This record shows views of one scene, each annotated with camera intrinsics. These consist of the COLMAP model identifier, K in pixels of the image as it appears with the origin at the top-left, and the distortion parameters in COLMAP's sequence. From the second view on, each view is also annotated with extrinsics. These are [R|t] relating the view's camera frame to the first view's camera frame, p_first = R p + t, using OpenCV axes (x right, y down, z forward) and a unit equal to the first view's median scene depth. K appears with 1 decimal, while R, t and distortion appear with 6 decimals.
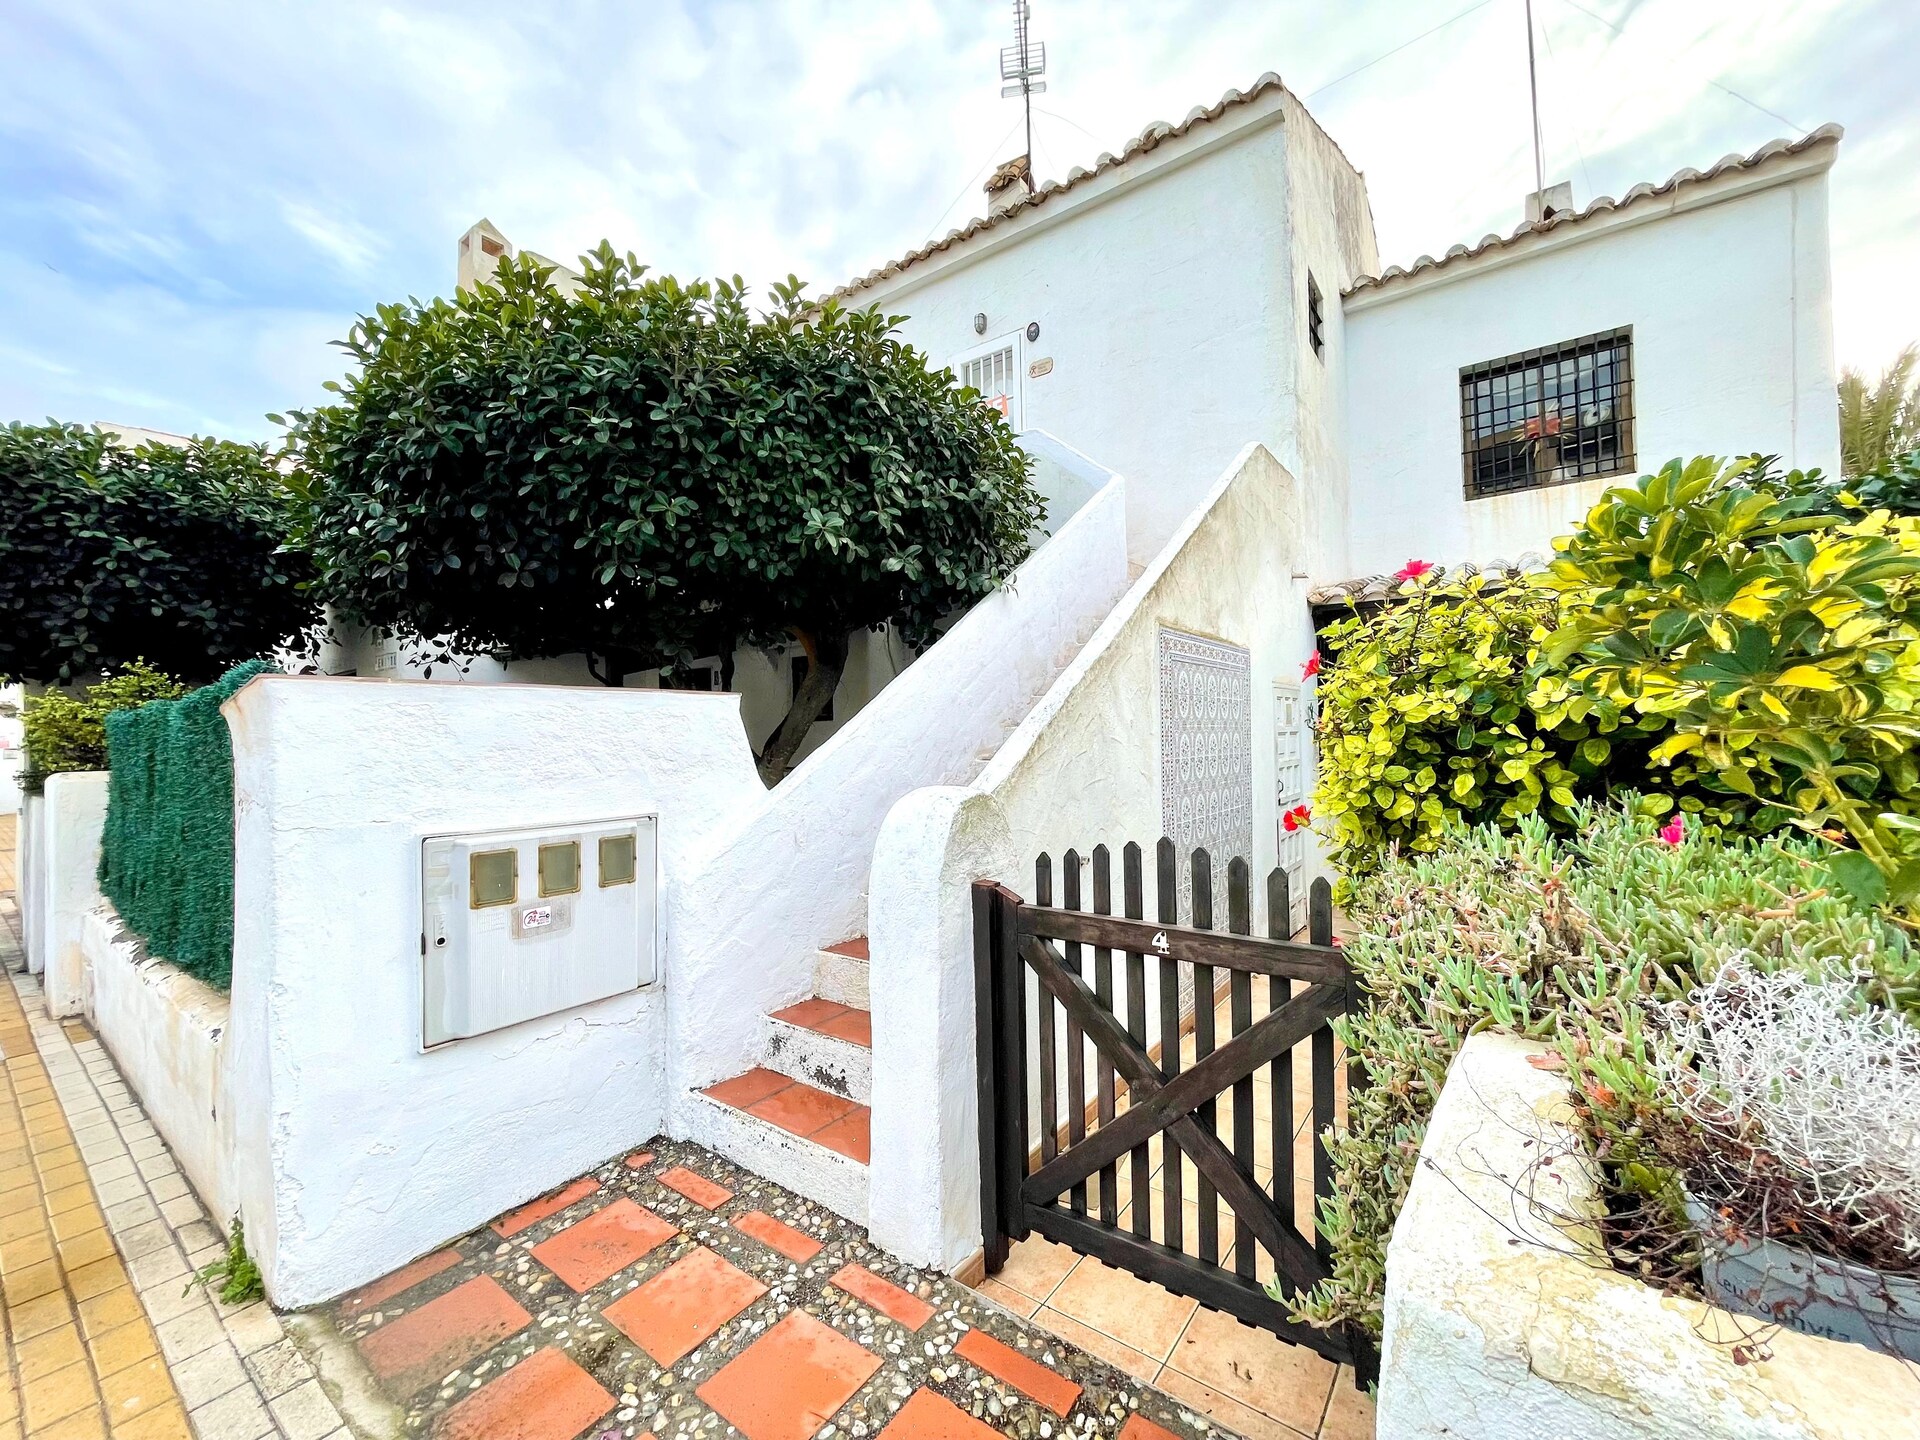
lens RADIAL K [[776.9, 0, 955.9], [0, 776.9, 726.4], [0, 0, 1]] dist [-0.003773, 0.002257]
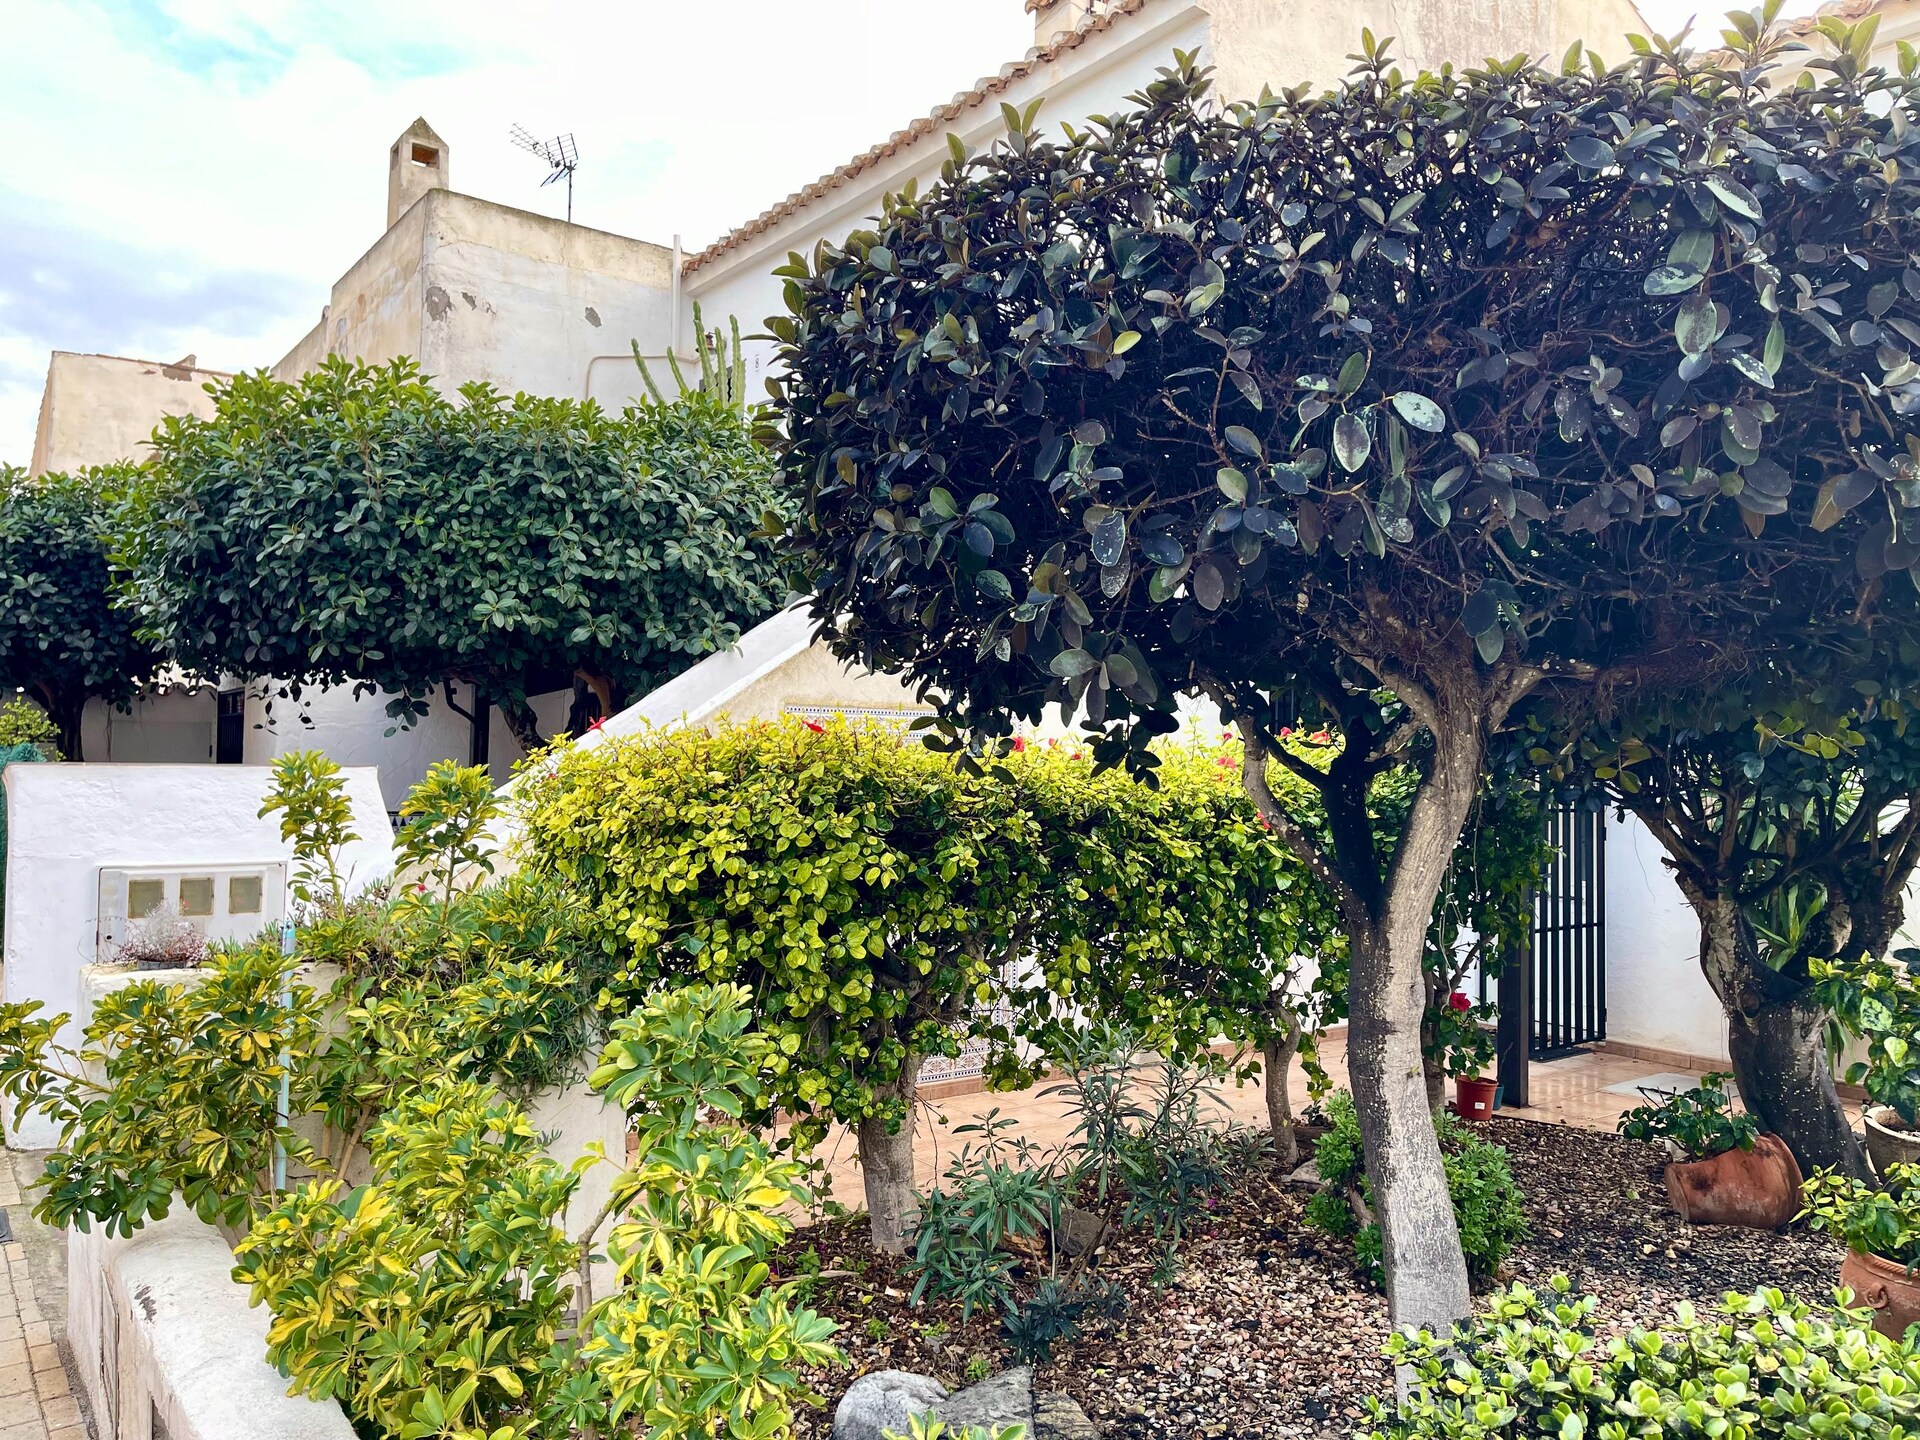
lens RADIAL K [[1445.5, 0, 956.1], [0, 1445.5, 717.8], [0, 0, 1]] dist [0.065328, -0.078123]
pose [[0.956175, 0.025882, -0.291651, 1.022855], [-0.029473, 0.999534, -0.007927, -0.103604], [0.291310, 0.016175, 0.956492, -0.741804]]
